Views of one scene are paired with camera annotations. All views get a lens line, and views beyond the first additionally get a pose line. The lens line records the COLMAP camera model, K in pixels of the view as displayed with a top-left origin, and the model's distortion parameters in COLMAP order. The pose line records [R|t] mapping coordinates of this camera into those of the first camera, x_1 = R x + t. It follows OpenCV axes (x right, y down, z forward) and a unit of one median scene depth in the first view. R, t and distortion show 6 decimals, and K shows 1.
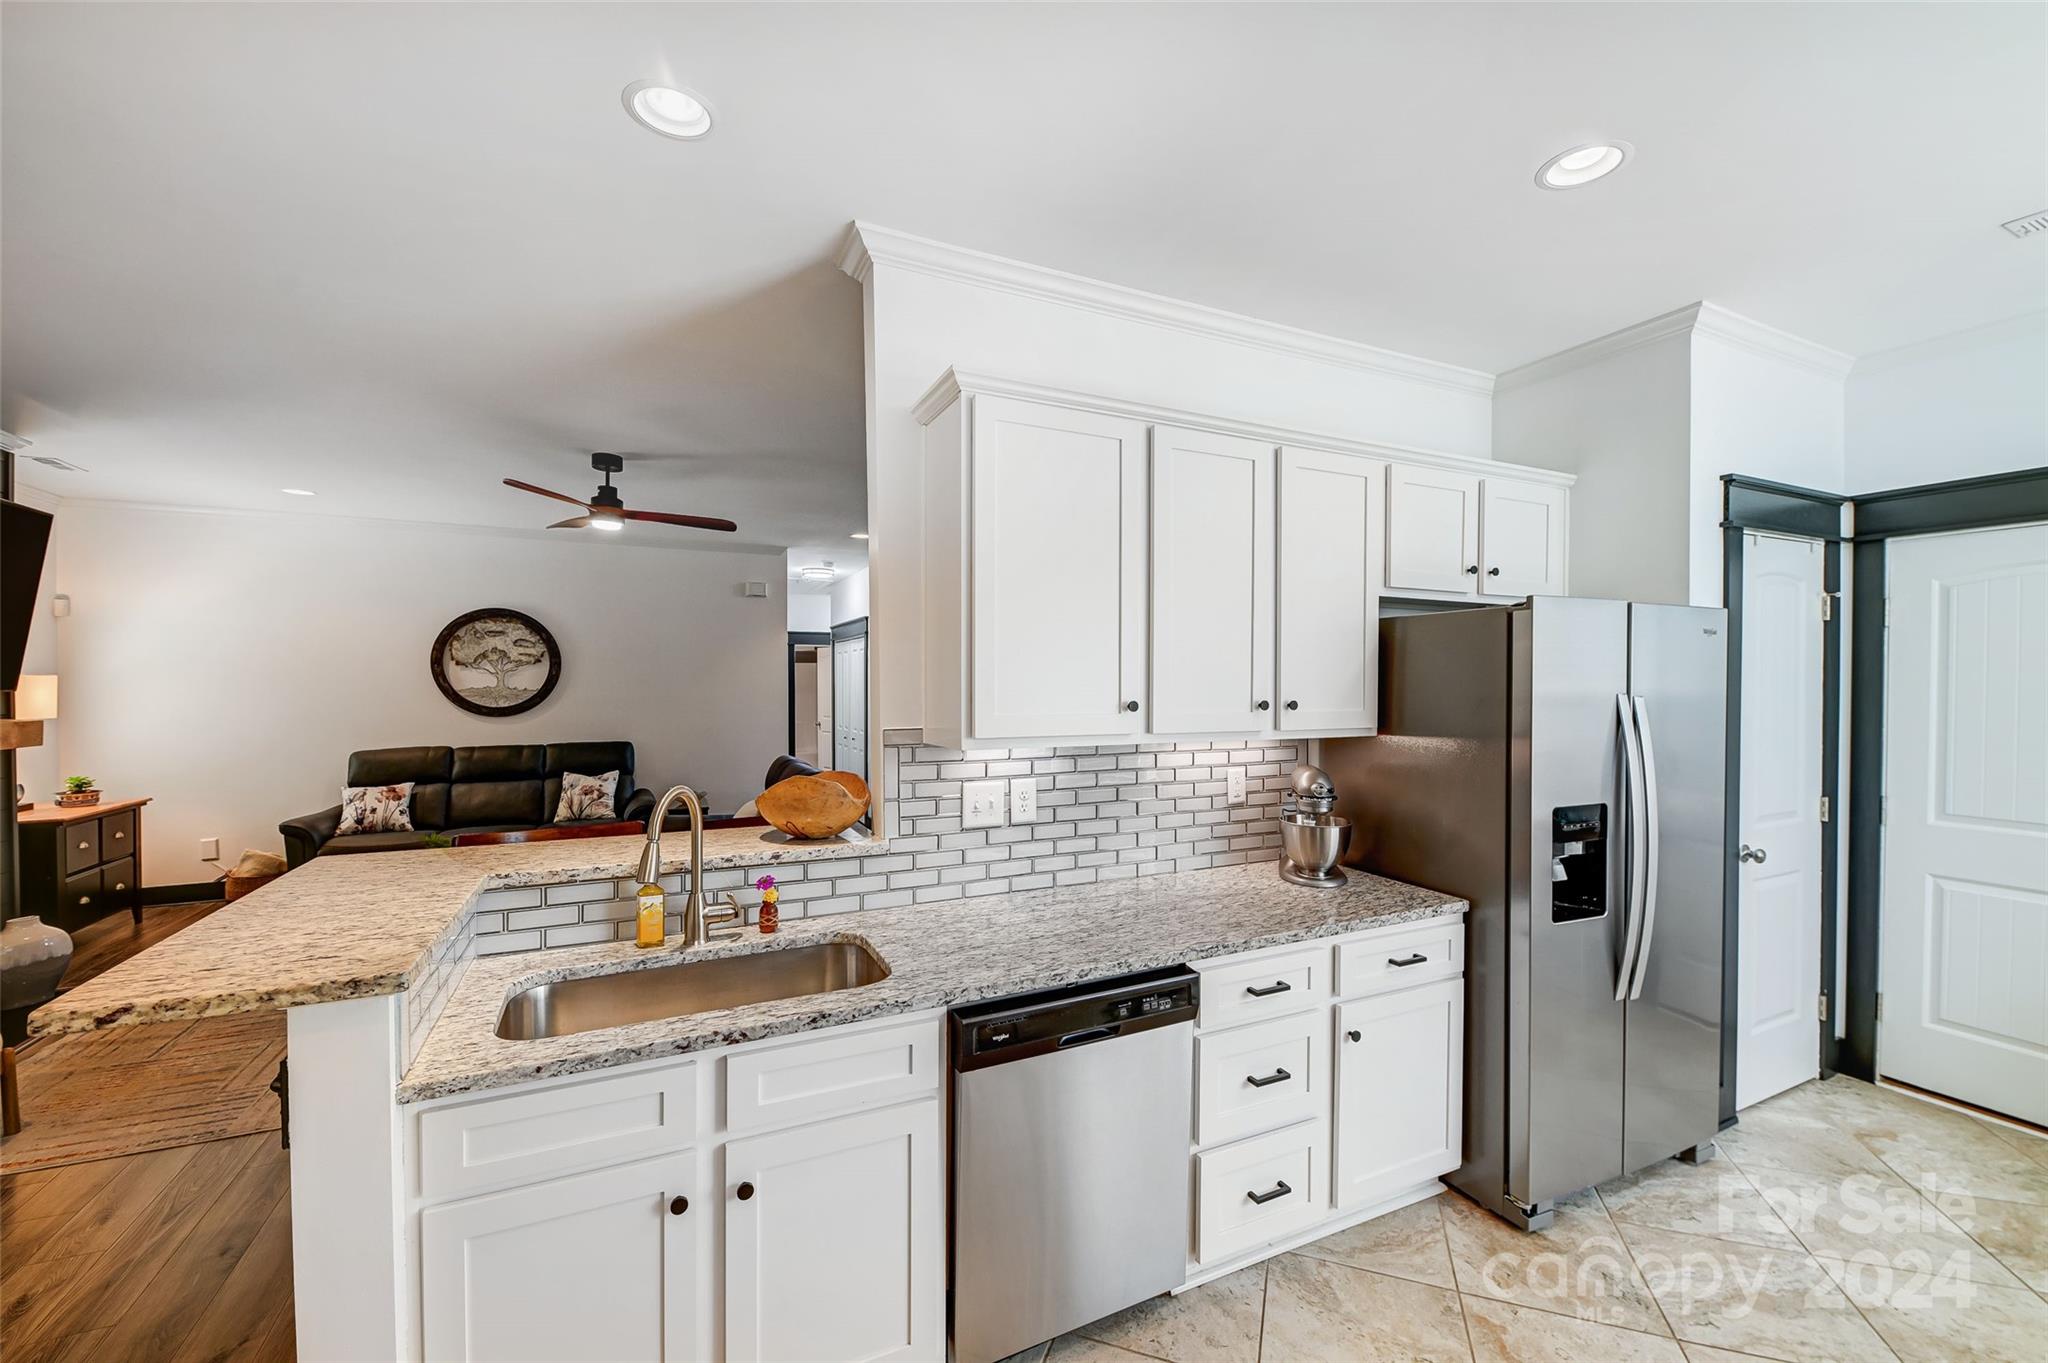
lens RADIAL K [[813.5, 0, 1029.0], [0, 813.5, 689.5], [0, 0, 1]] dist [0.016276, -0.010098]
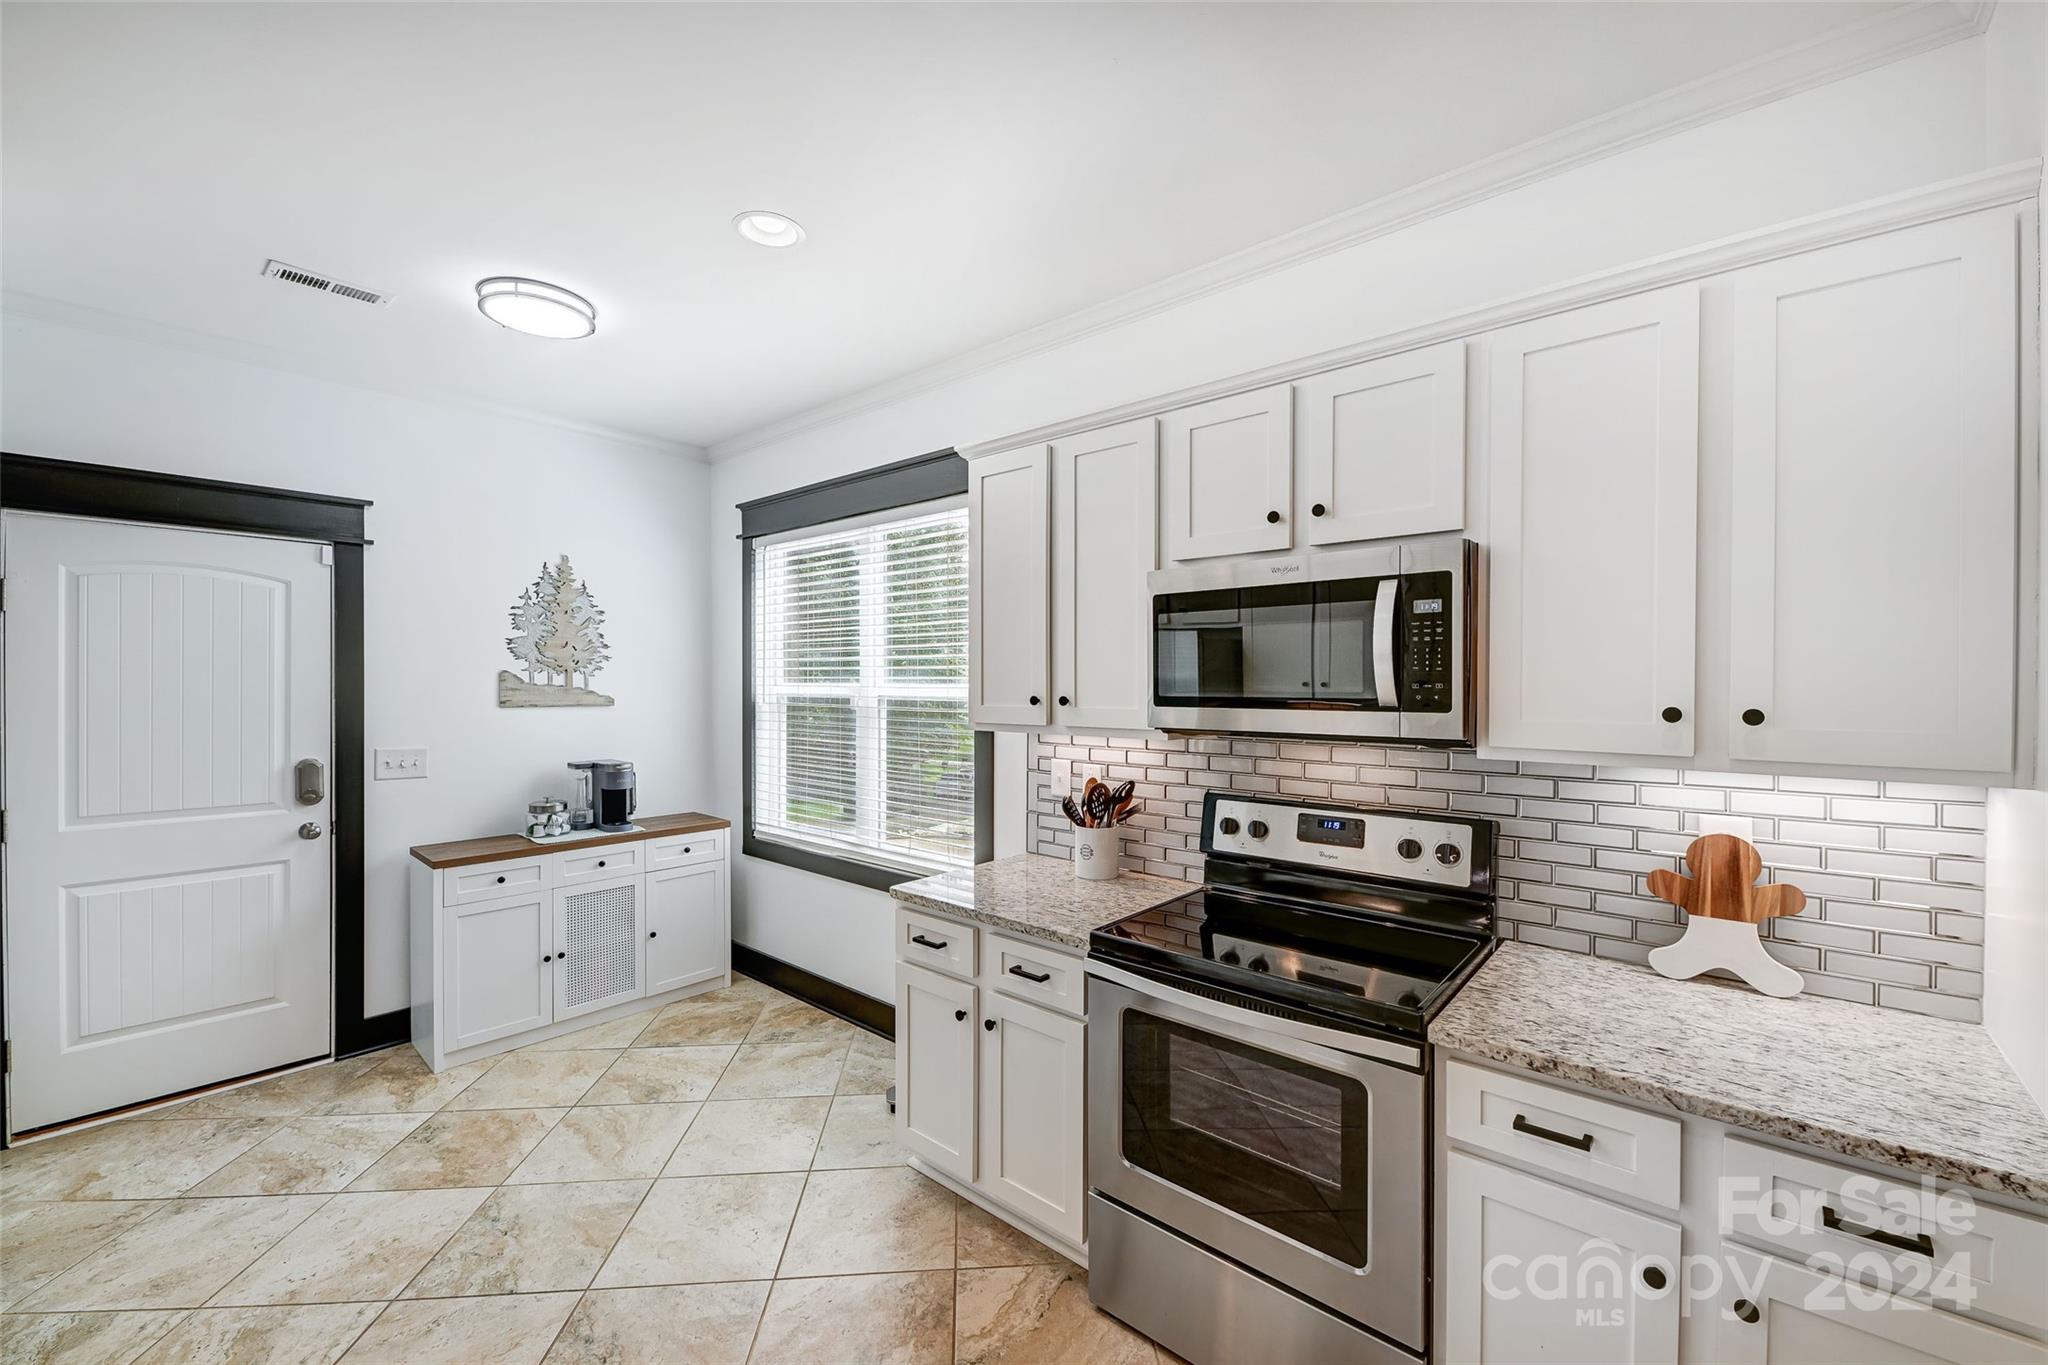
lens RADIAL K [[813.5, 0, 1029.0], [0, 813.5, 690.5], [0, 0, 1]] dist [0.016276, -0.010098]
pose [[-0.408074, -0.009287, 0.912902, -0.110929], [0.006000, 0.999899, 0.012854, 0.000940], [-0.912929, 0.010723, -0.407977, 0.245860]]
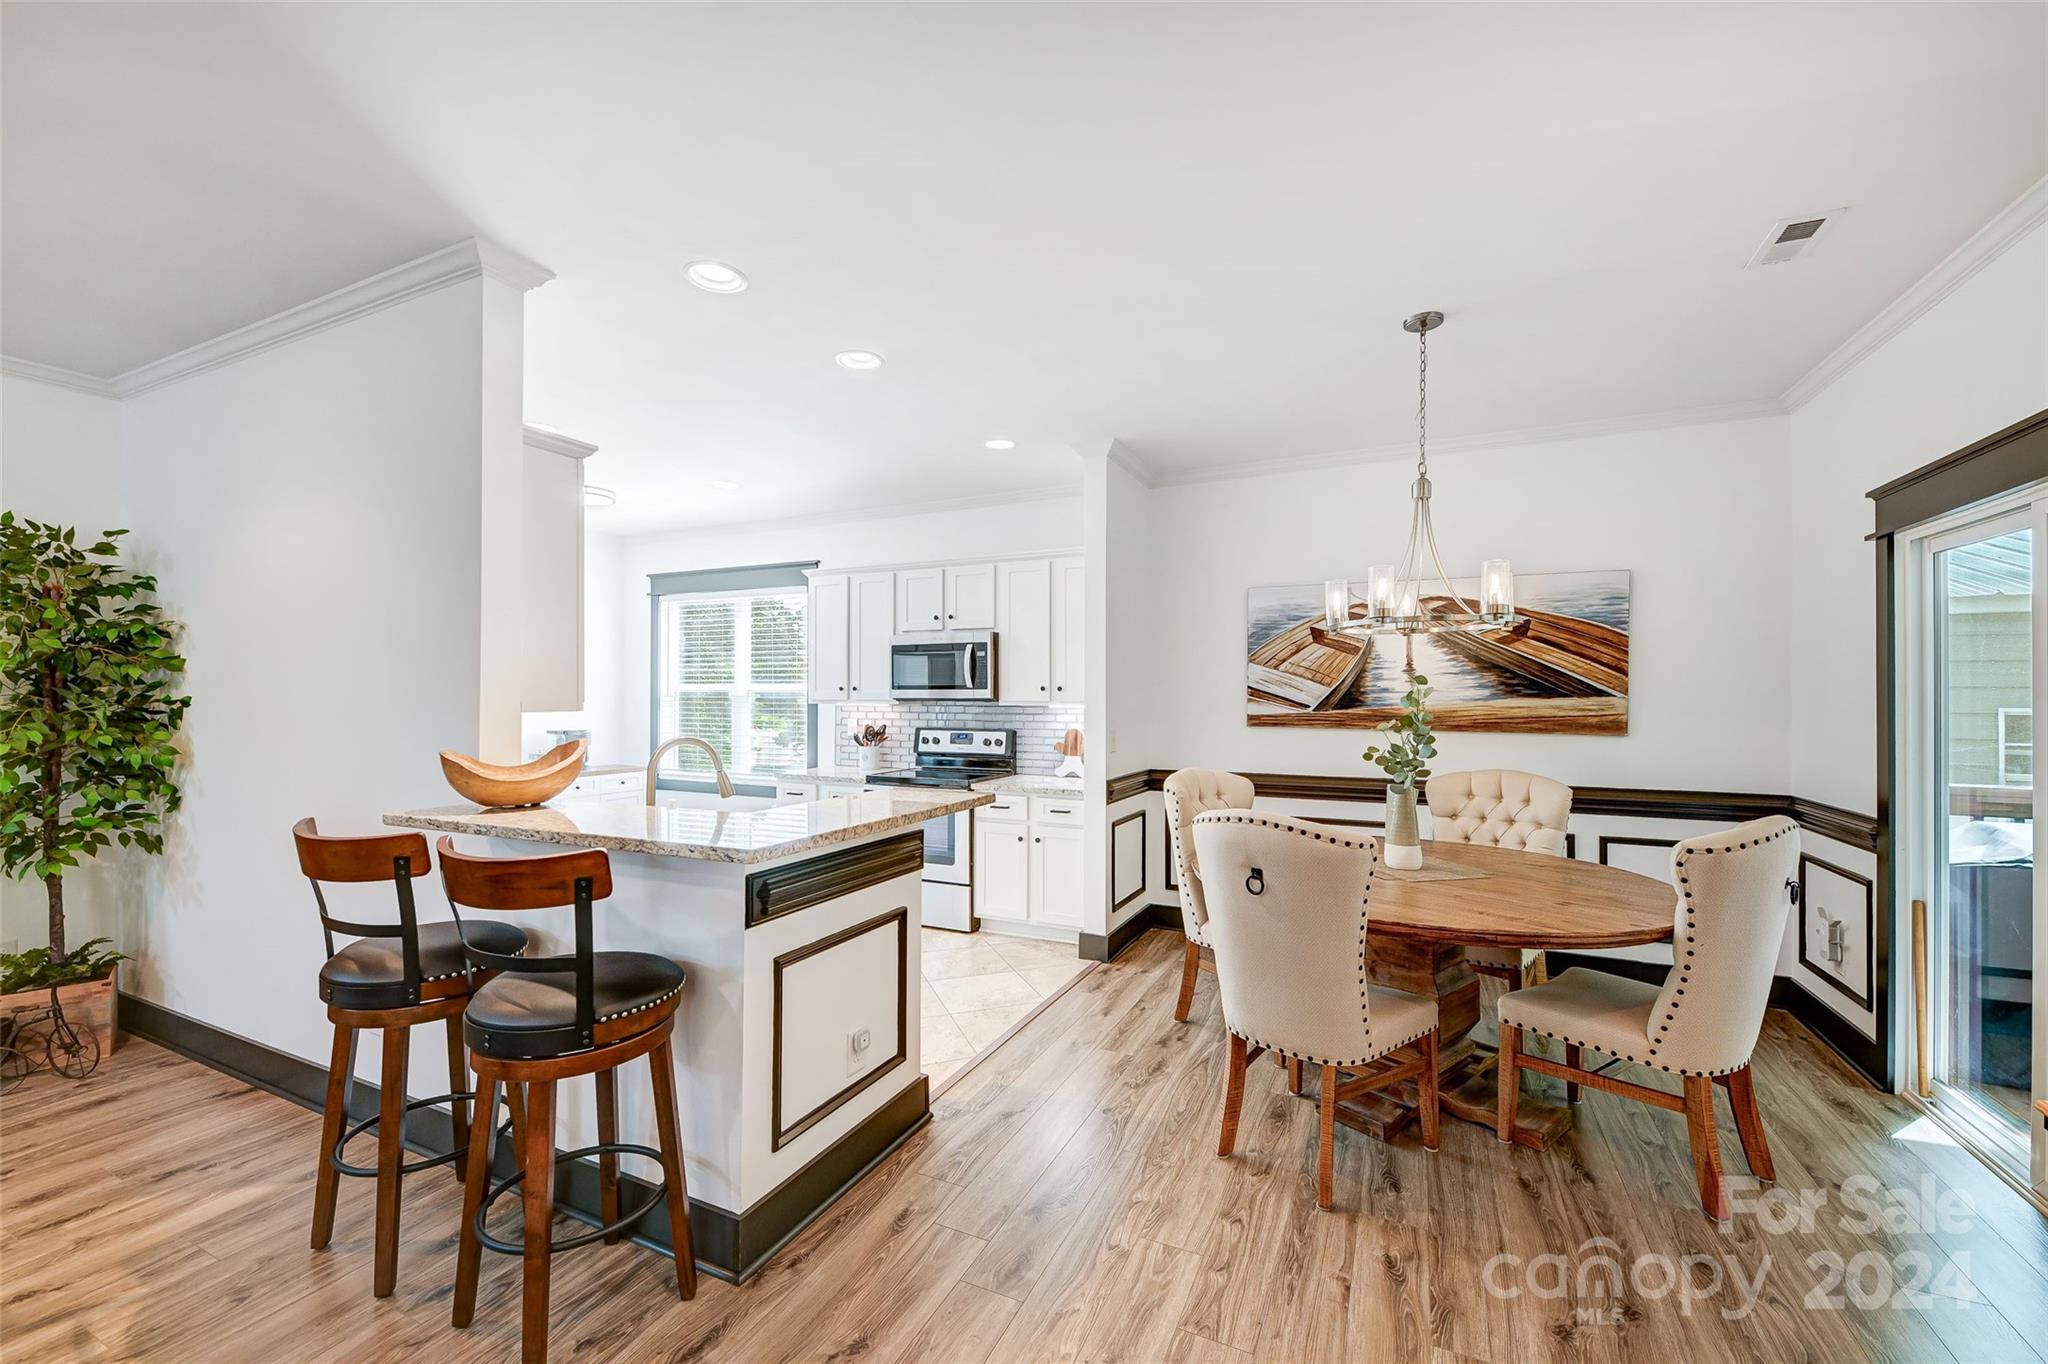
lens RADIAL K [[813.5, 0, 1029.0], [0, 813.5, 690.0], [0, 0, 1]] dist [0.016276, -0.010098]
pose [[-0.632281, 0.005178, 0.774722, -0.731930], [0.004668, 0.999985, -0.002873, 0.020762], [-0.774725, 0.001799, -0.632296, 0.570049]]
